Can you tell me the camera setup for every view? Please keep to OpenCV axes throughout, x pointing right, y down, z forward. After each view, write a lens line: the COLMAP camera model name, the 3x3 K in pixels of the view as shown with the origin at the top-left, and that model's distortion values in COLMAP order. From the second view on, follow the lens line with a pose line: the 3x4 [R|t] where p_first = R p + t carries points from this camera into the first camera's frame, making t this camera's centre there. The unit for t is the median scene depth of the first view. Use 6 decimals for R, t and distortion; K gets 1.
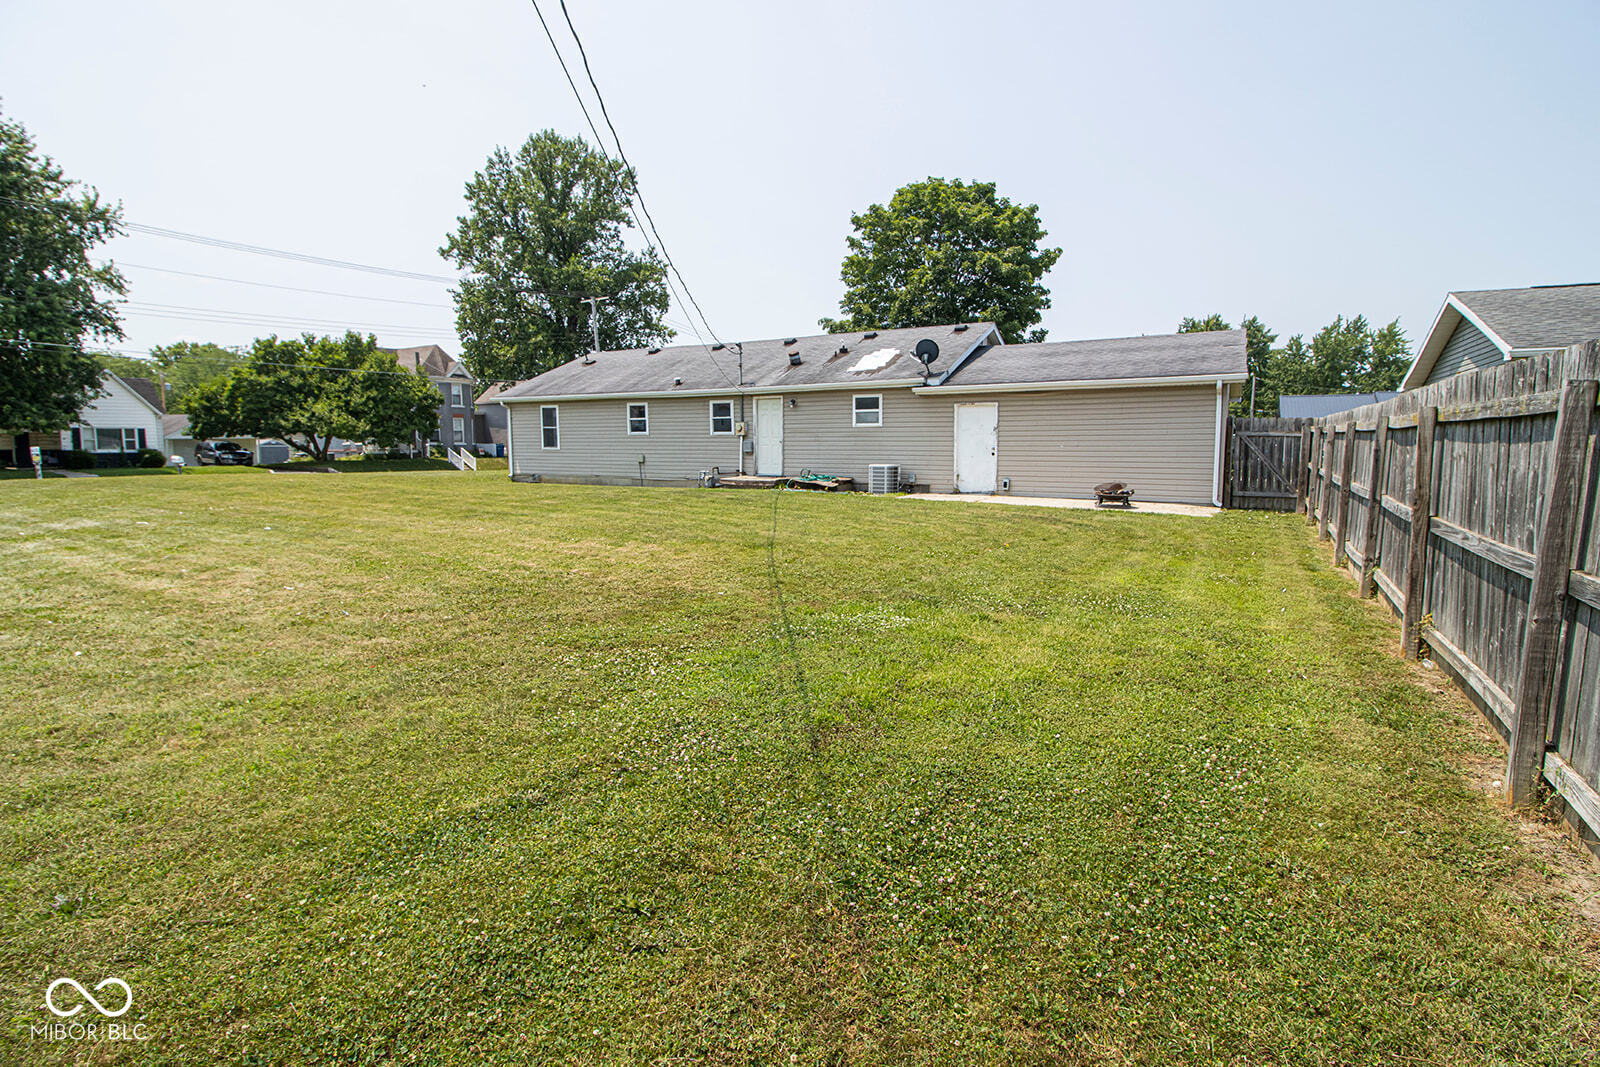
lens RADIAL K [[733.4, 0, 807.7], [0, 733.4, 526.1], [0, 0, 1]] dist [0.000411, -0.012897]
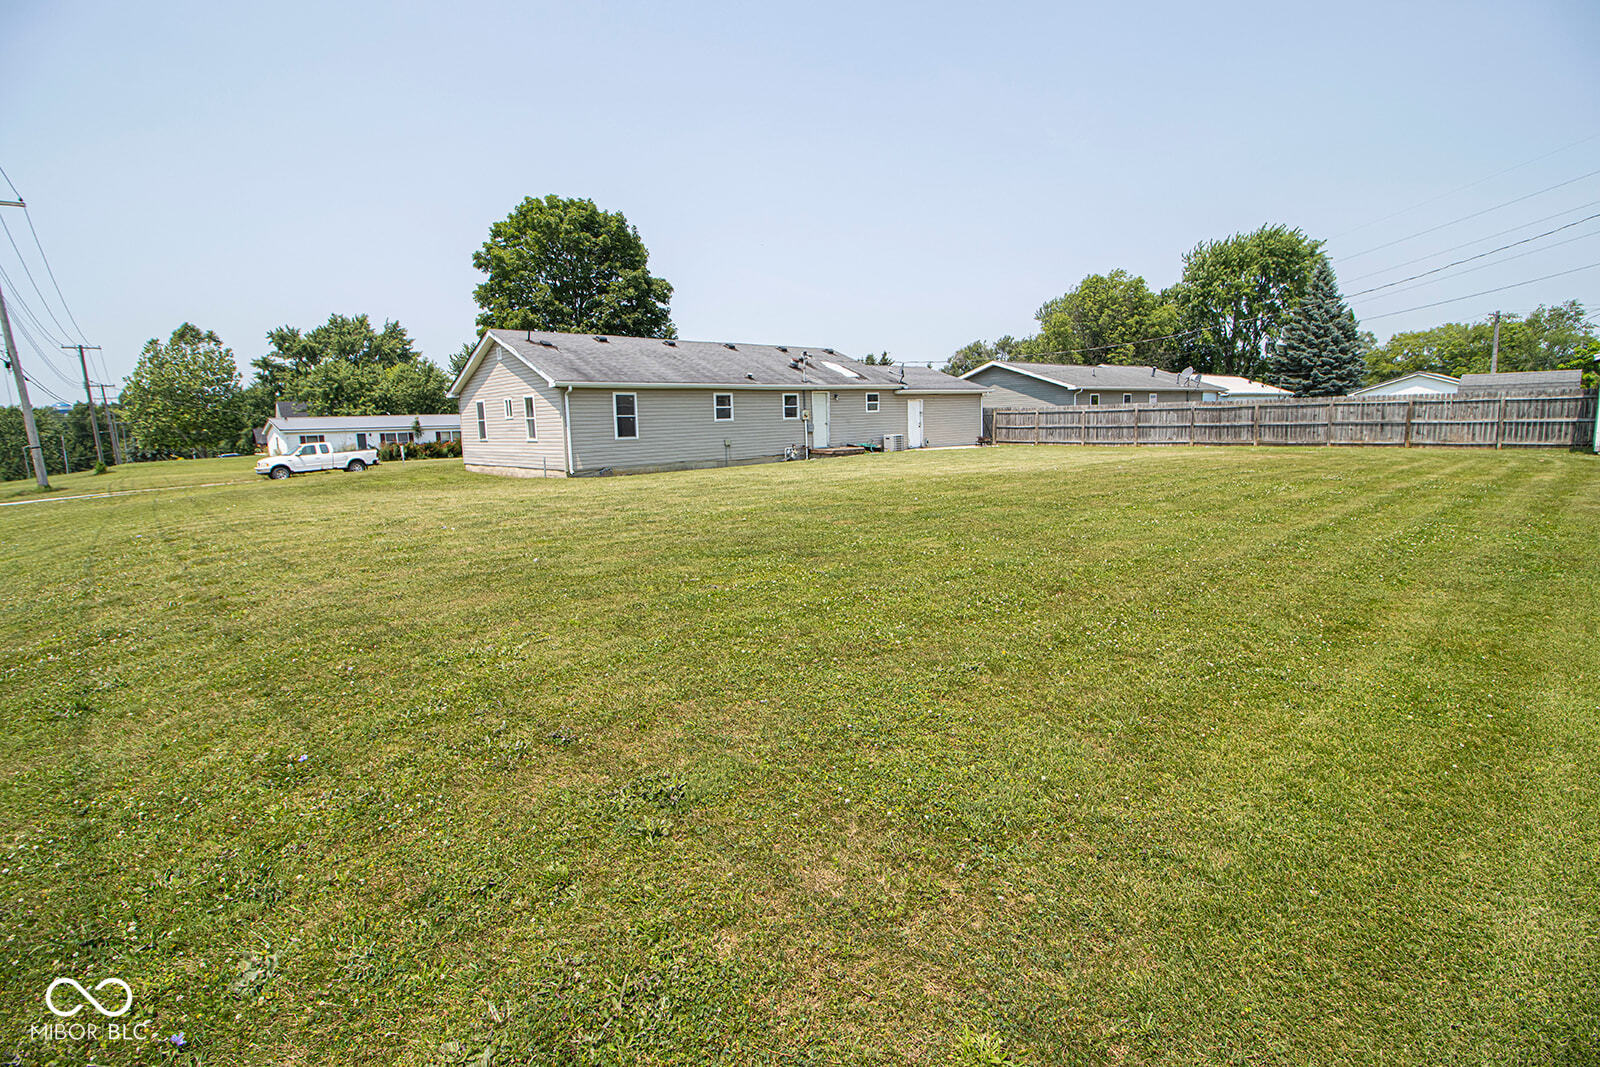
lens RADIAL K [[773.1, 0, 813.5], [0, 773.1, 514.8], [0, 0, 1]] dist [0.000063, -0.017062]
pose [[0.303425, -0.124812, 0.944646, -1.386501], [0.143137, 0.986105, 0.084314, -0.065150], [-0.942043, 0.109631, 0.317074, 0.526496]]
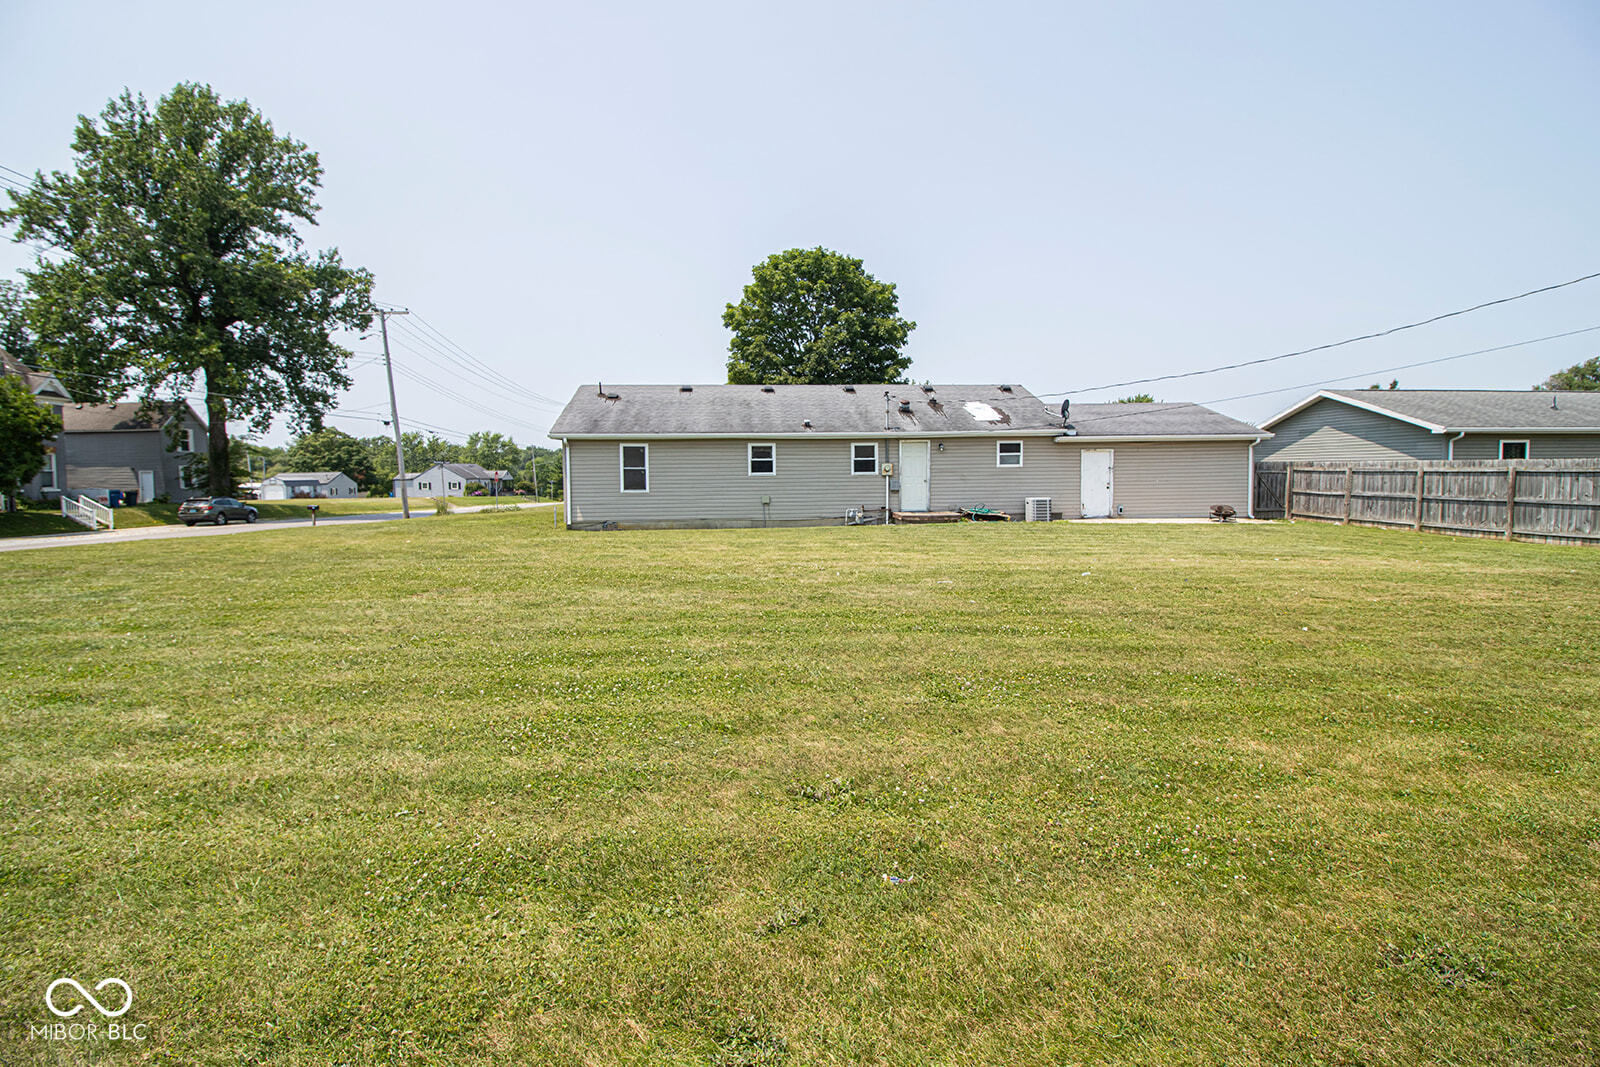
lens RADIAL K [[733.4, 0, 807.7], [0, 733.4, 526.1], [0, 0, 1]] dist [0.000411, -0.012897]
pose [[0.836568, -0.044353, 0.546065, -0.751039], [0.073579, 0.996784, -0.031761, -0.021161], [-0.542900, 0.066749, 0.837140, 0.148237]]
